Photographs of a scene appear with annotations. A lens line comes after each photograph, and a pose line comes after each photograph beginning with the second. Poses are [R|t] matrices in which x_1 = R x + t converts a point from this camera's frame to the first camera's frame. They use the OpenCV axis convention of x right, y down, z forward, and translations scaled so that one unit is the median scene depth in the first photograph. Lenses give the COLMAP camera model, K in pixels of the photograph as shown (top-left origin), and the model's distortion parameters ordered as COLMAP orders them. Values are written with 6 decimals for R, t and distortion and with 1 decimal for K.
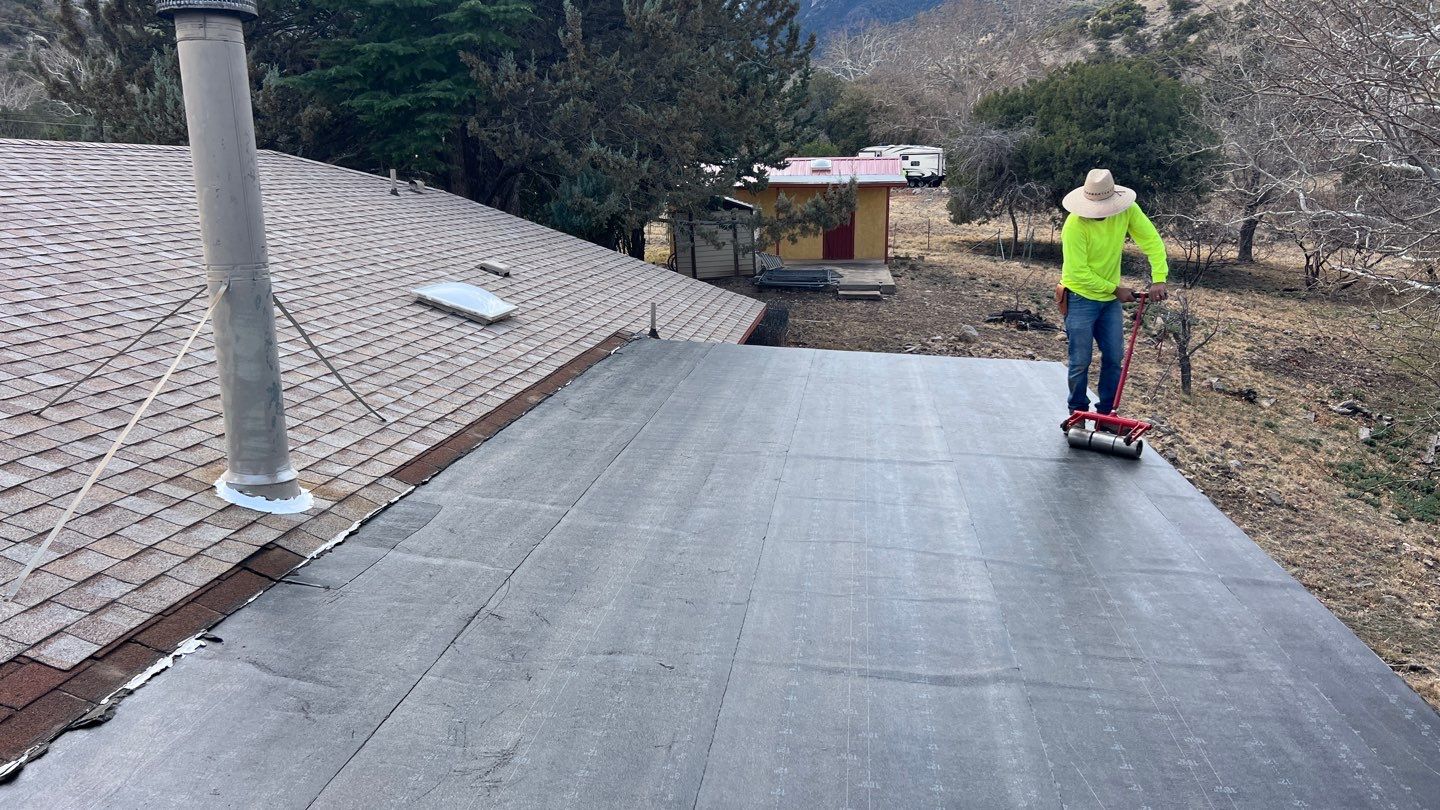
lens RADIAL K [[1085.2, 0, 727.1], [0, 1085.2, 397.6], [0, 0, 1]] dist [0.065156, -0.072694]
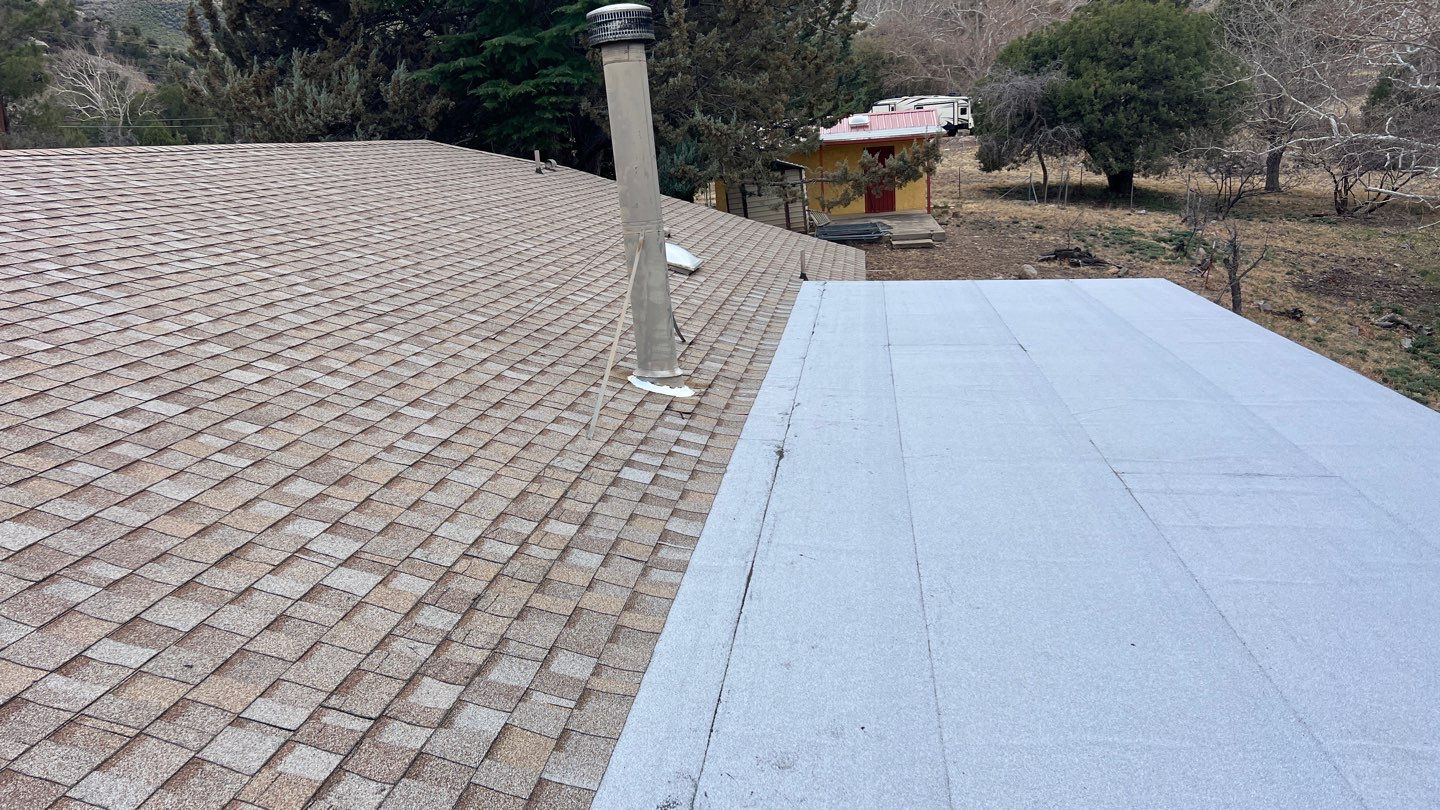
lens RADIAL K [[1085.2, 0, 720.8], [0, 1085.2, 414.6], [0, 0, 1]] dist [0.065156, -0.072694]
pose [[0.998118, -0.057641, -0.020932, -0.055117], [0.058557, 0.997216, 0.046172, 0.011305], [0.018212, -0.047311, 0.998714, -0.067599]]
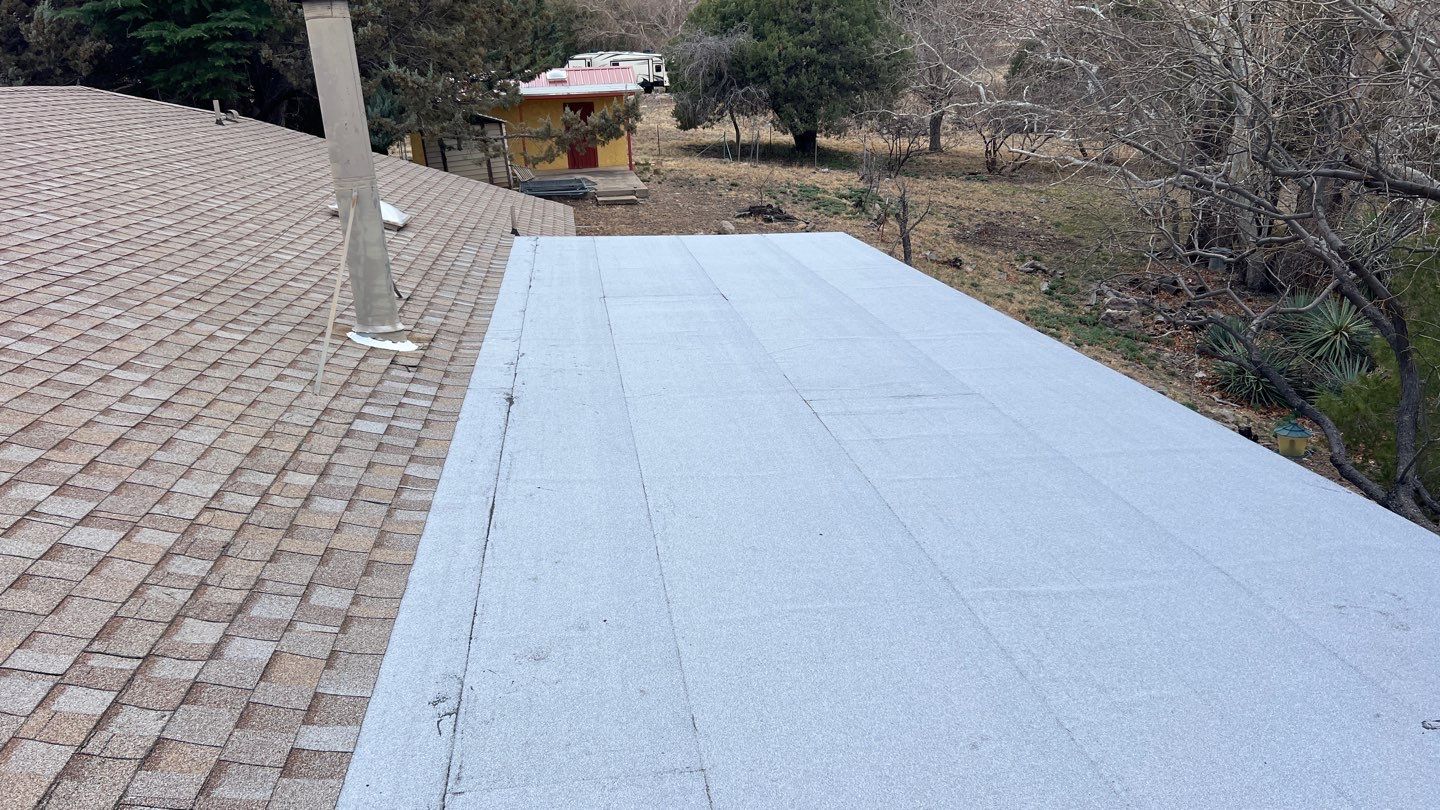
lens RADIAL K [[1085.2, 0, 713.9], [0, 1085.2, 409.2], [0, 0, 1]] dist [0.065156, -0.072694]
pose [[0.967107, -0.109884, 0.229413, -0.059137], [0.089073, 0.991072, 0.099208, 0.012642], [-0.238266, -0.075510, 0.968260, -0.083605]]
